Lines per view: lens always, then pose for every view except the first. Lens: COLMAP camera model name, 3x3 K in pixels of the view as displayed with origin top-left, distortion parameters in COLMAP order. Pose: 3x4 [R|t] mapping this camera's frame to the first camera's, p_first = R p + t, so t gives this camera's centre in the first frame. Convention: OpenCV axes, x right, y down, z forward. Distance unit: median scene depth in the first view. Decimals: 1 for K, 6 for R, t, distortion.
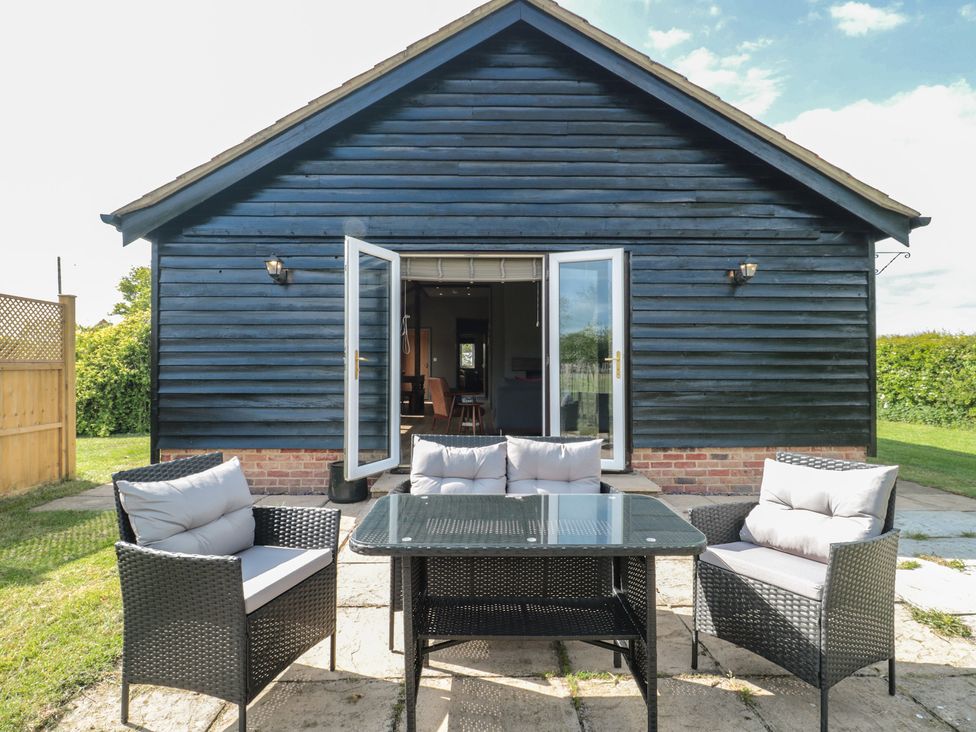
lens RADIAL K [[523.6, 0, 490.5], [0, 523.6, 365.7], [0, 0, 1]] dist [0.000324, -0.012546]
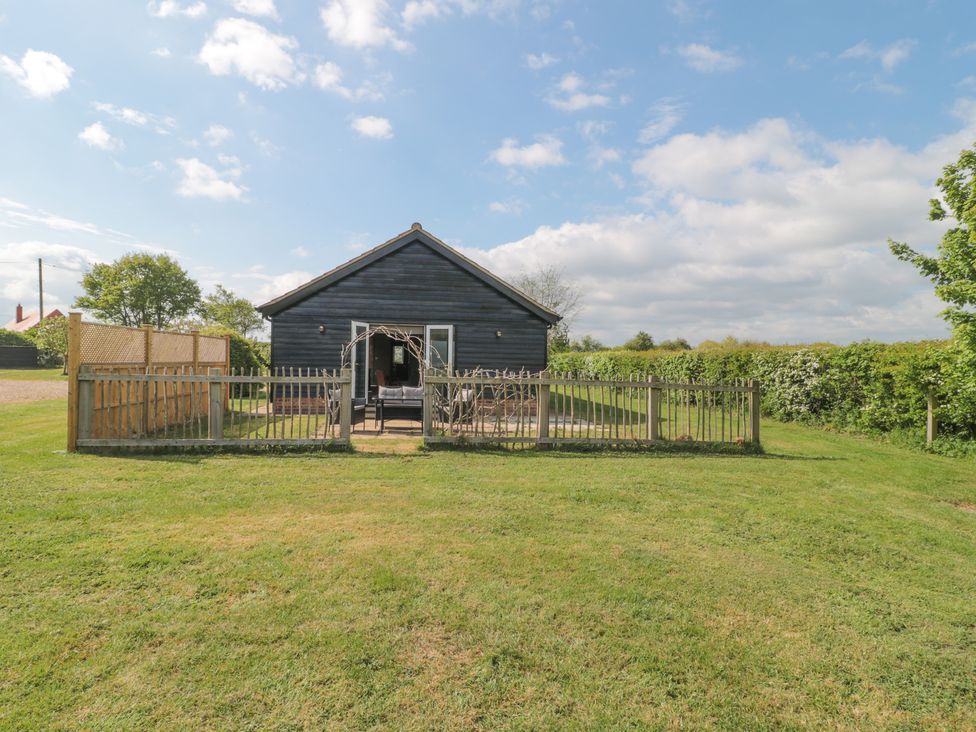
lens RADIAL K [[523.6, 0, 495.6], [0, 523.6, 368.5], [0, 0, 1]] dist [0.000324, -0.012546]
pose [[0.990874, 0.016538, 0.133770, 0.108278], [-0.019426, 0.999605, 0.020313, -0.054862], [-0.133381, -0.022727, 0.990804, -1.709038]]
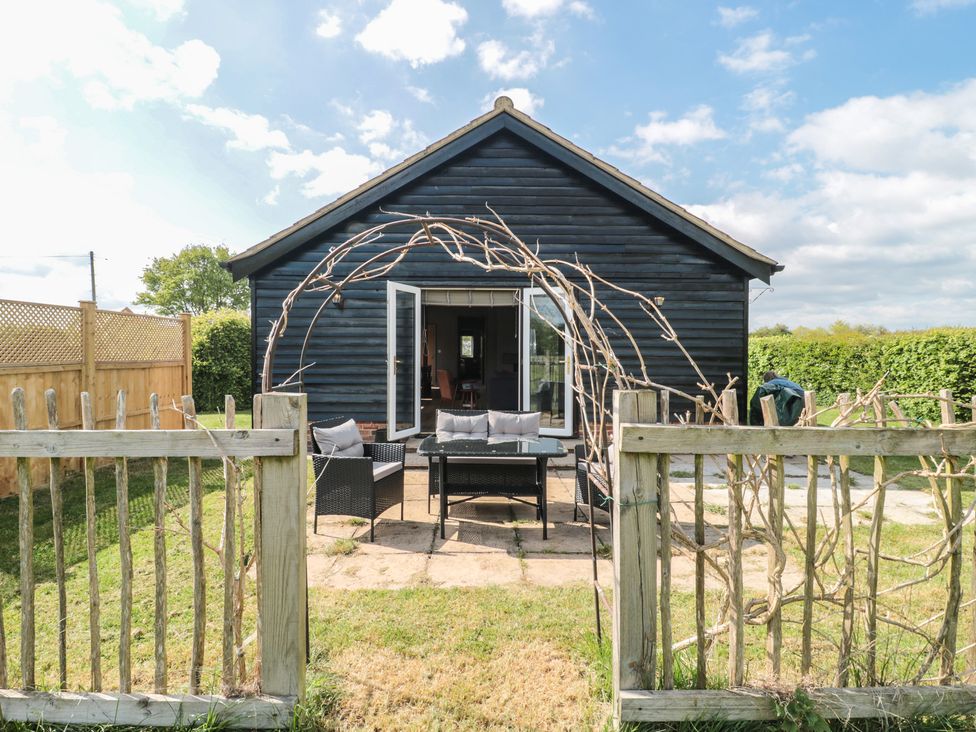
lens RADIAL K [[523.6, 0, 488.0], [0, 523.6, 363.8], [0, 0, 1]] dist [0.000324, -0.012546]
pose [[0.999981, 0.004708, -0.004029, 0.020509], [-0.004594, 0.999606, 0.027688, -0.044334], [0.004158, -0.027669, 0.999608, -0.463273]]
